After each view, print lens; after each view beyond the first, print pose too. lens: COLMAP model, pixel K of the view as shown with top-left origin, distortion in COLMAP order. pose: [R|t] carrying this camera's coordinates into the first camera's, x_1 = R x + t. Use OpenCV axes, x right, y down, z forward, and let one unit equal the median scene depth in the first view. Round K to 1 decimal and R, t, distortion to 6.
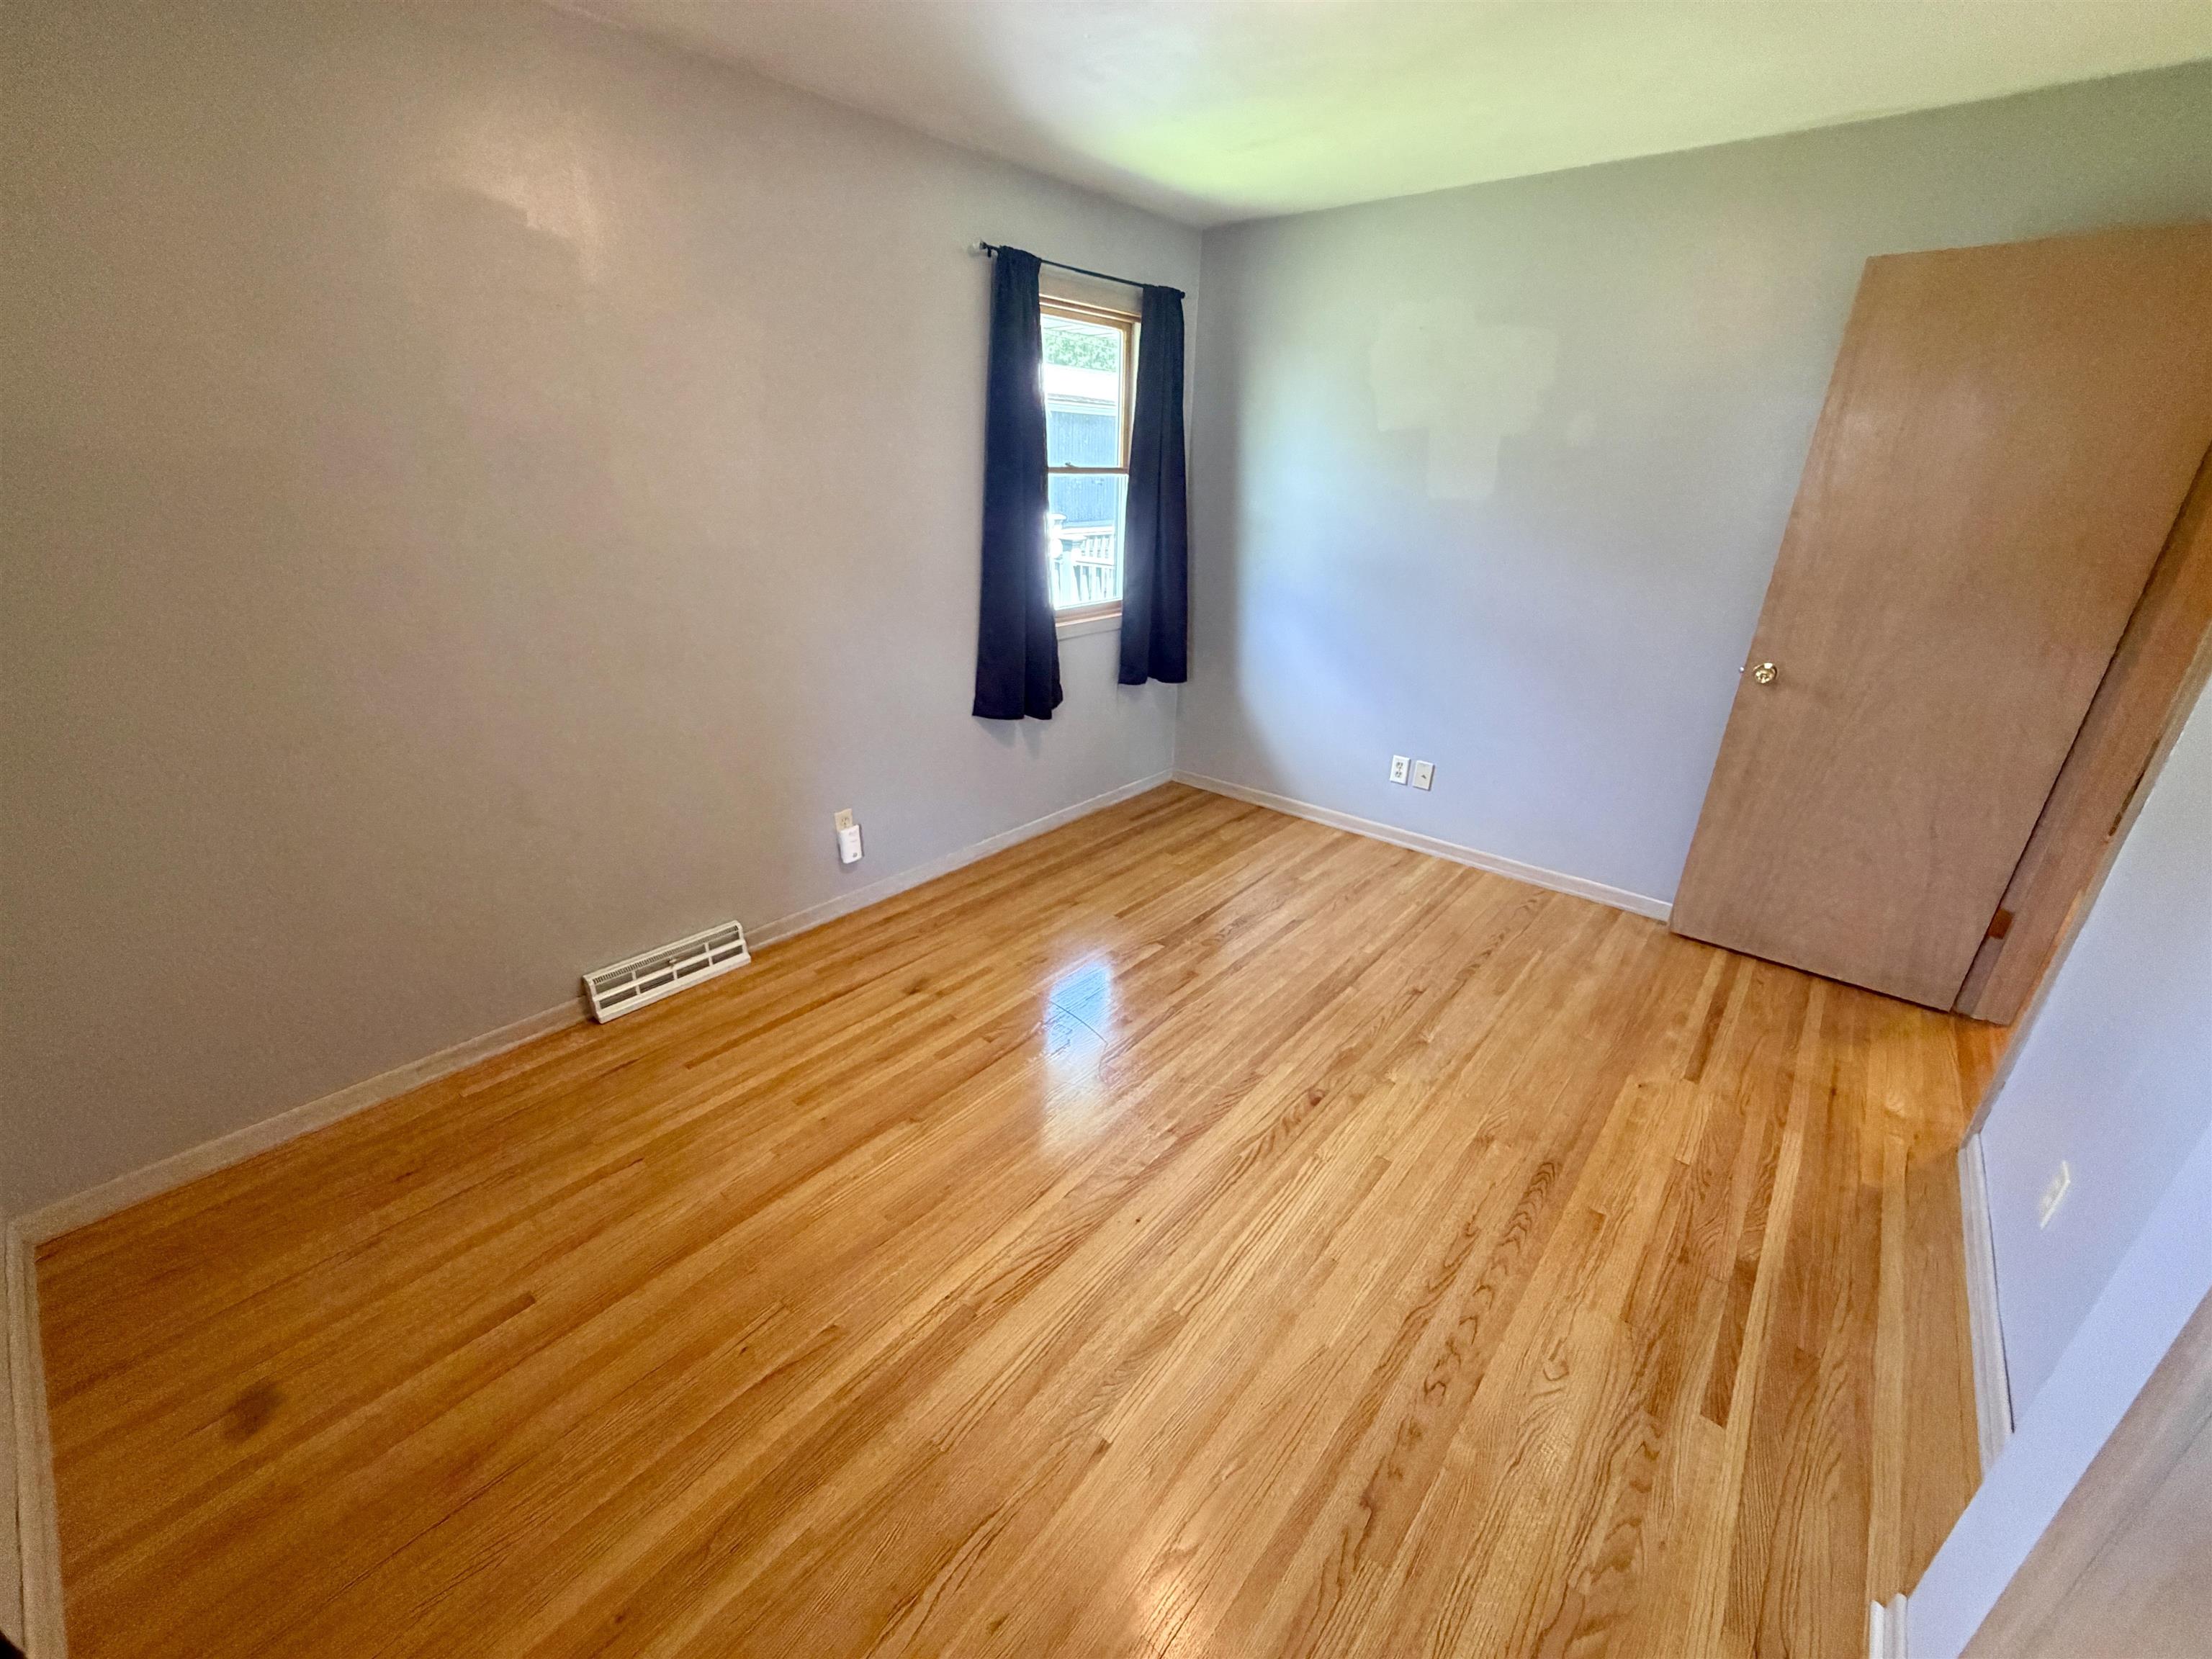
lens RADIAL K [[881.4, 0, 1097.7], [0, 881.4, 830.6], [0, 0, 1]] dist [-0.001276, 0.000089]
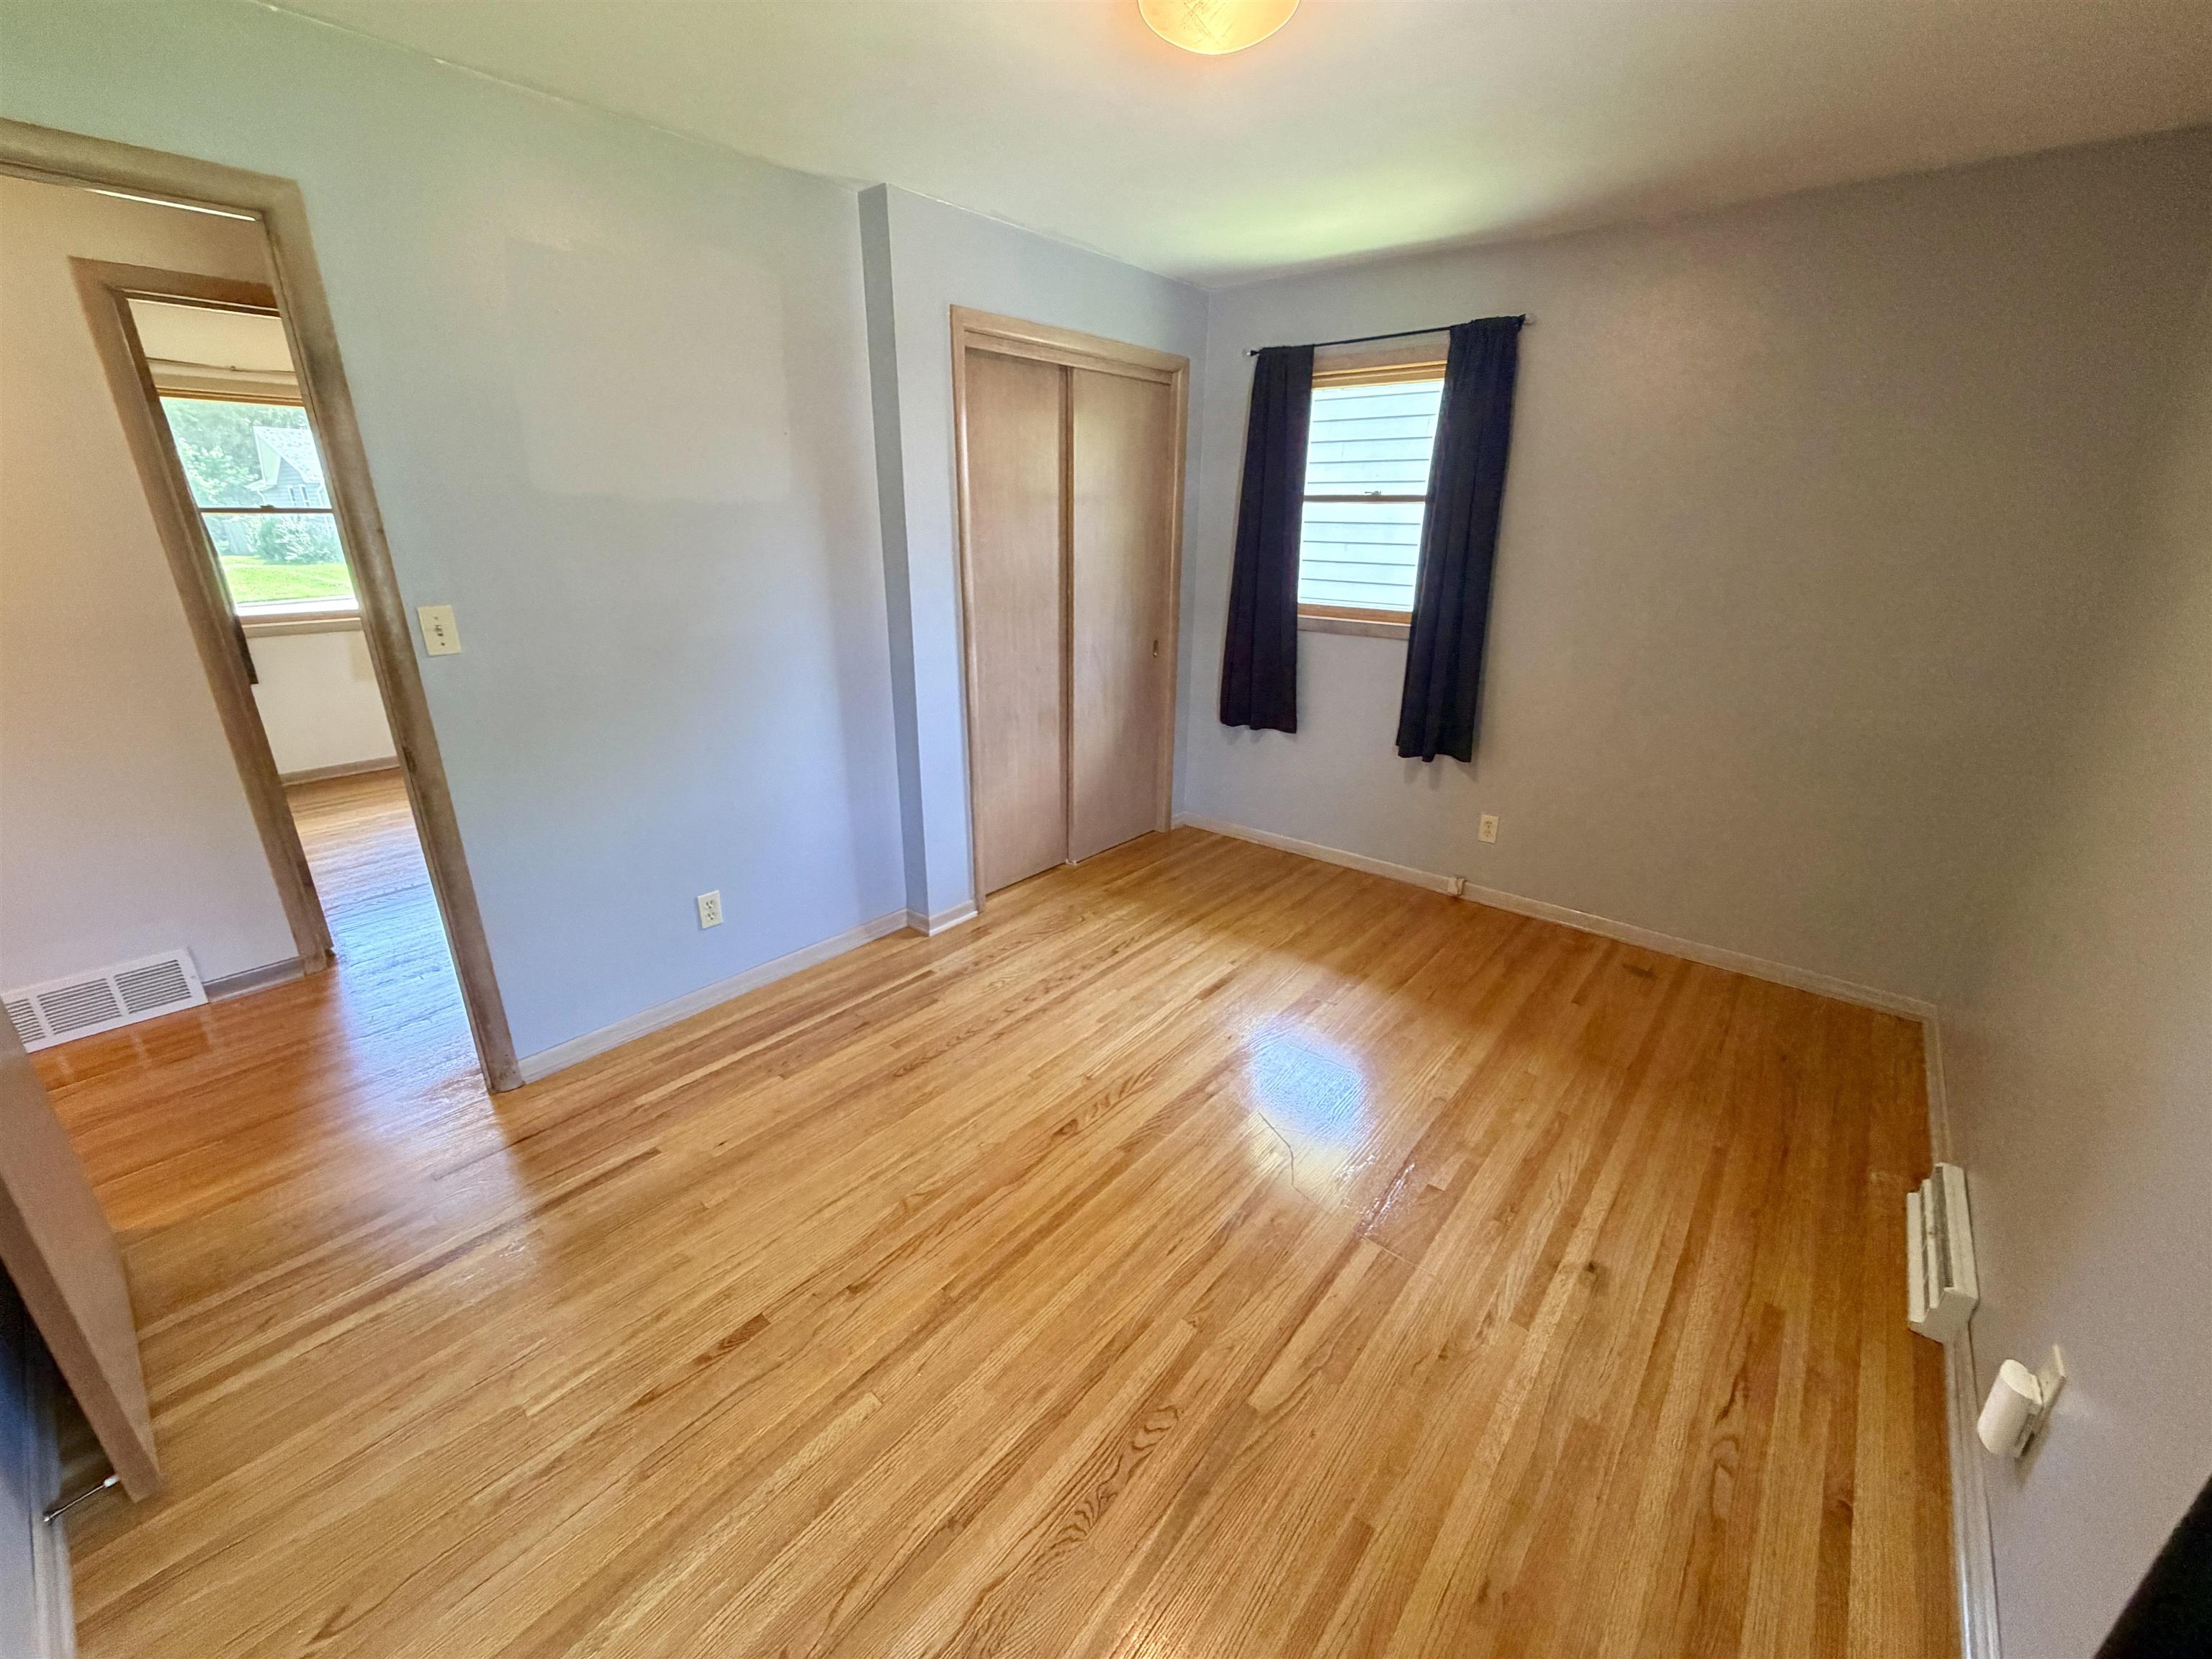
lens RADIAL K [[881.4, 0, 1097.7], [0, 881.4, 830.6], [0, 0, 1]] dist [-0.001276, 0.000089]
pose [[-0.999708, -0.020183, -0.013320, 0.281364], [-0.023895, 0.739862, 0.672334, -0.746808], [-0.003715, 0.672456, -0.740128, 1.806010]]
